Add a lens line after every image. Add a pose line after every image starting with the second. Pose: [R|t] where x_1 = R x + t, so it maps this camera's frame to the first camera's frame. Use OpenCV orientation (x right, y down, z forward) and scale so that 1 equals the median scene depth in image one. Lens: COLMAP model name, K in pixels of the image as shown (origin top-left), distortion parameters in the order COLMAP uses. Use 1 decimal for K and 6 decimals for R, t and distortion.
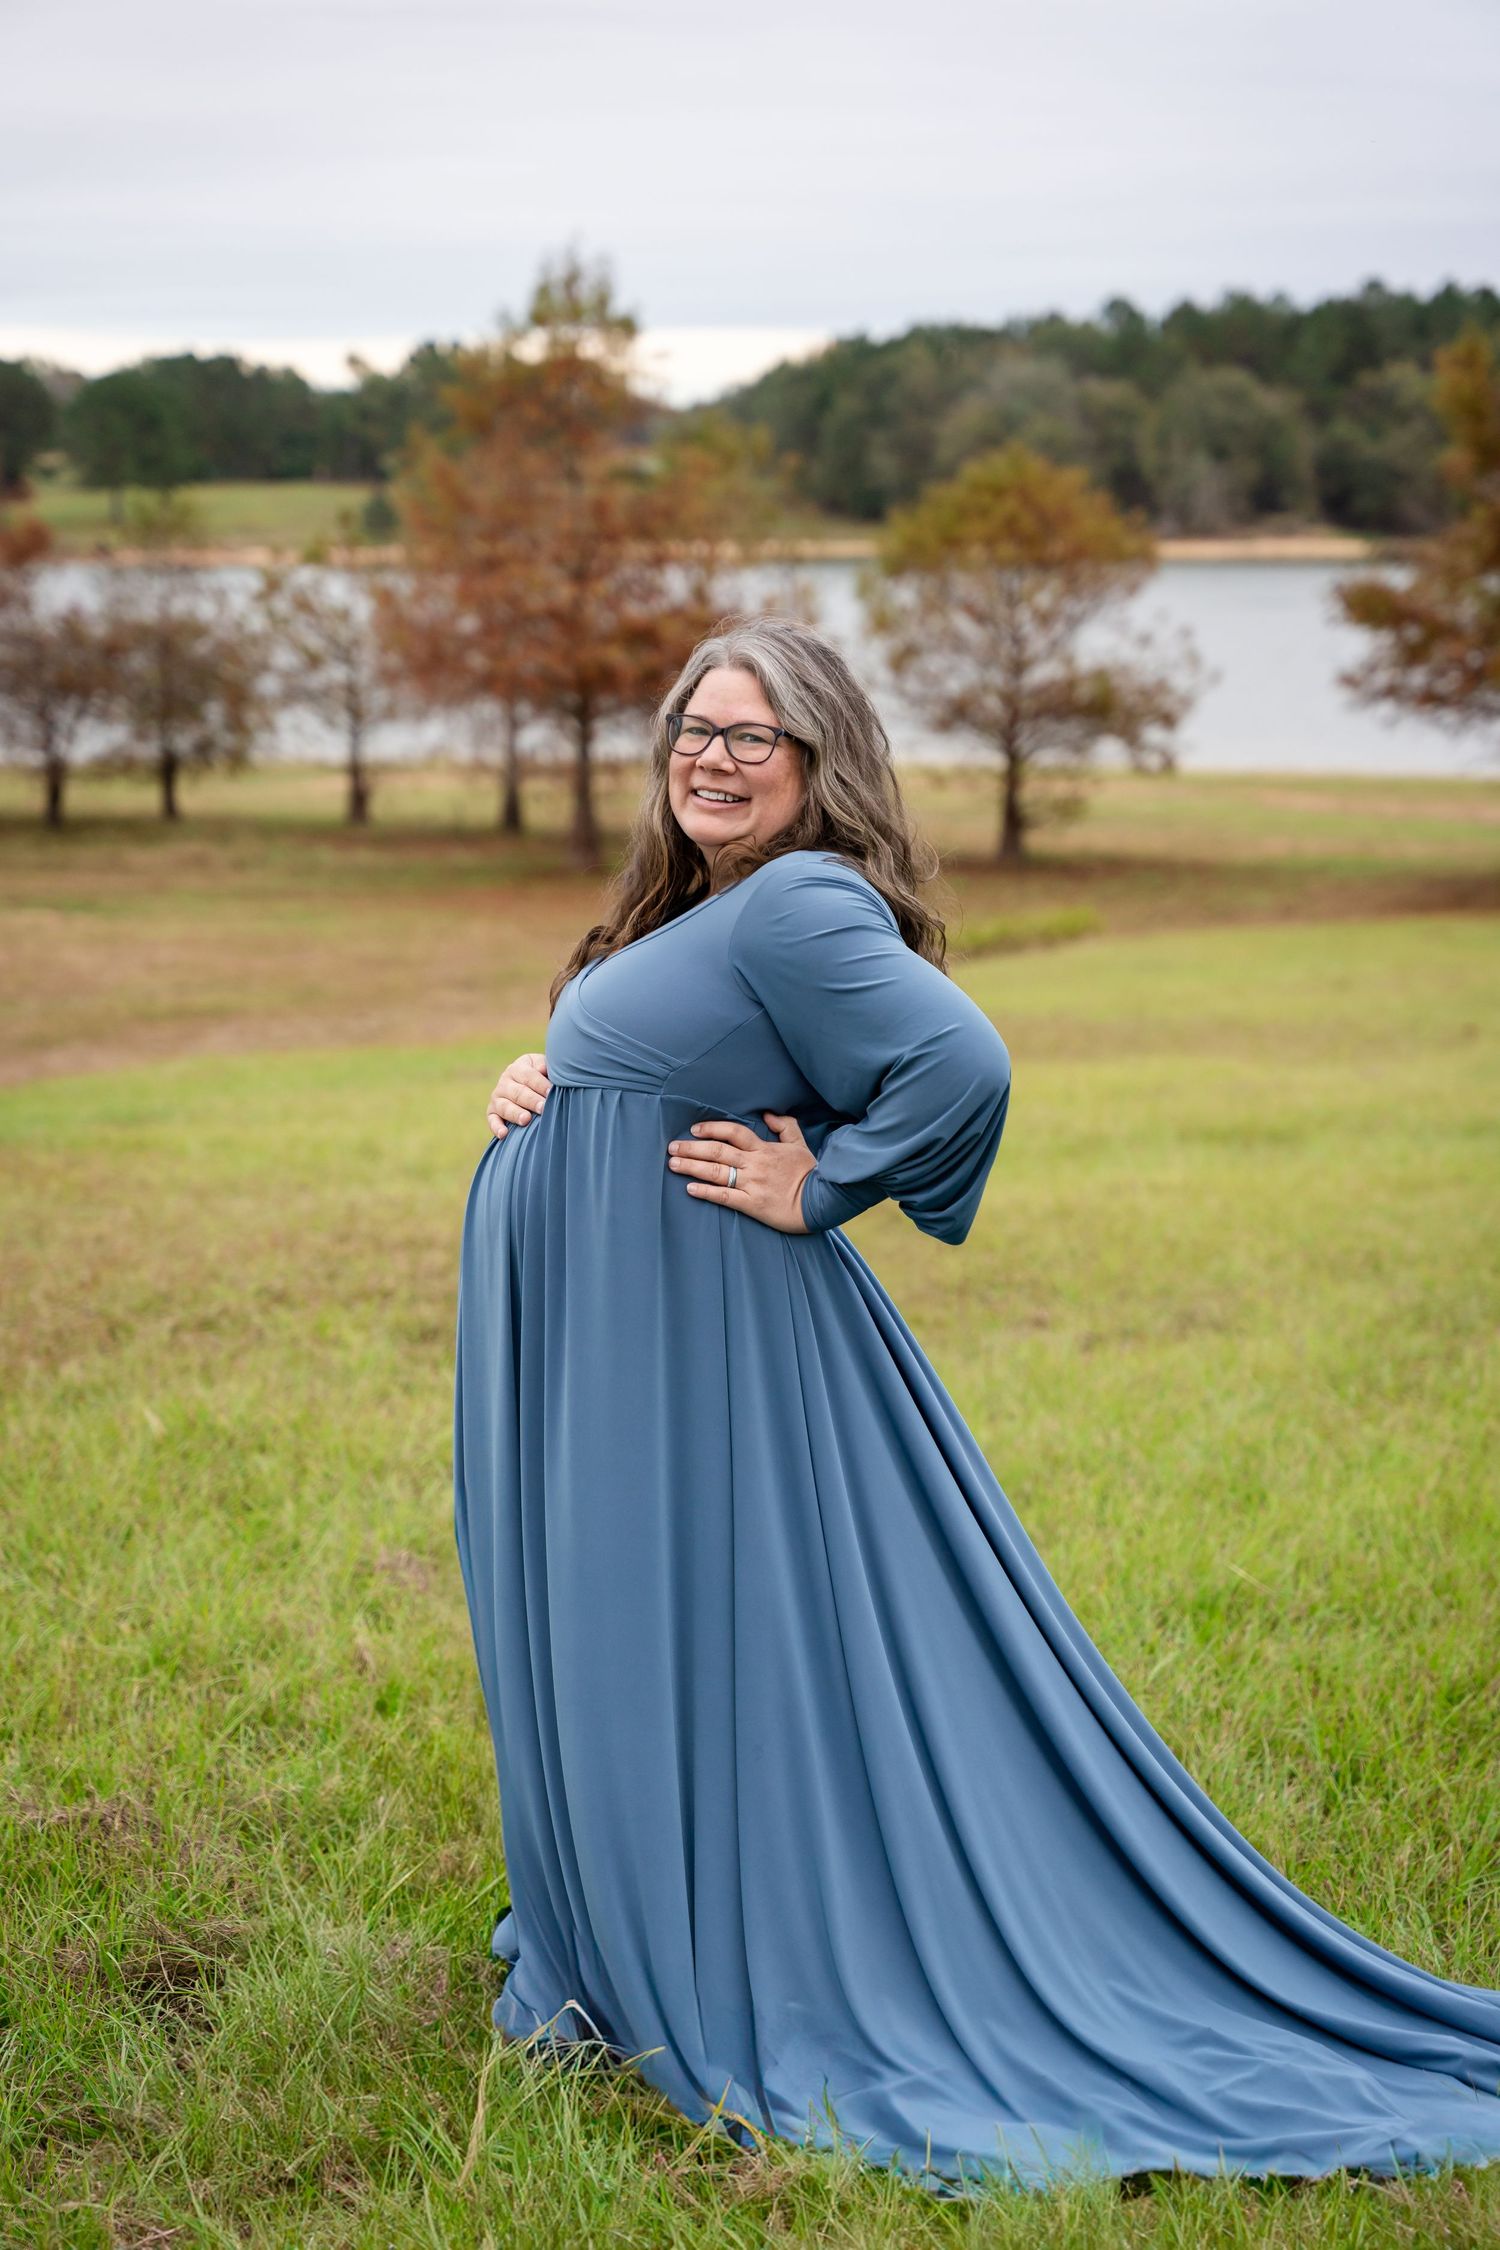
lens RADIAL K [[4381.7, 0, 766.6], [0, 4381.7, 1116.8], [0, 0, 1]] dist [0.061555, 0.000000]
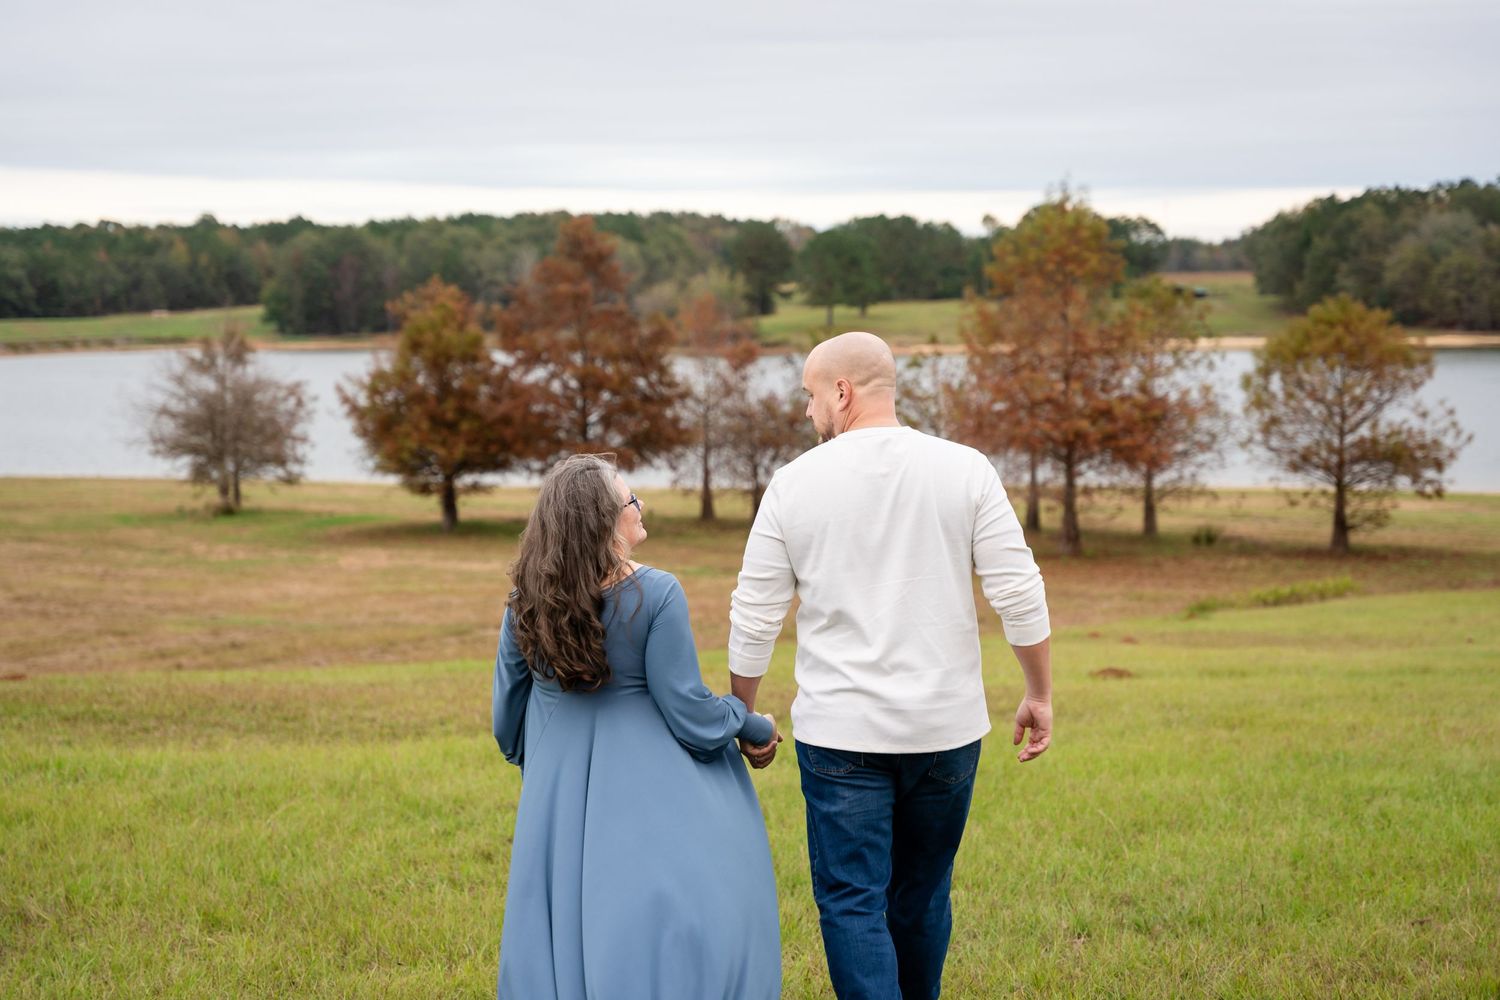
lens RADIAL K [[3062.7, 0, 761.5], [0, 3062.7, 501.8], [0, 0, 1]] dist [0.052442, 0.000000]
pose [[0.985127, 0.003552, -0.171793, 0.037051], [-0.016429, 0.997153, -0.073590, 0.009206], [0.171043, 0.075317, 0.982381, -0.131686]]
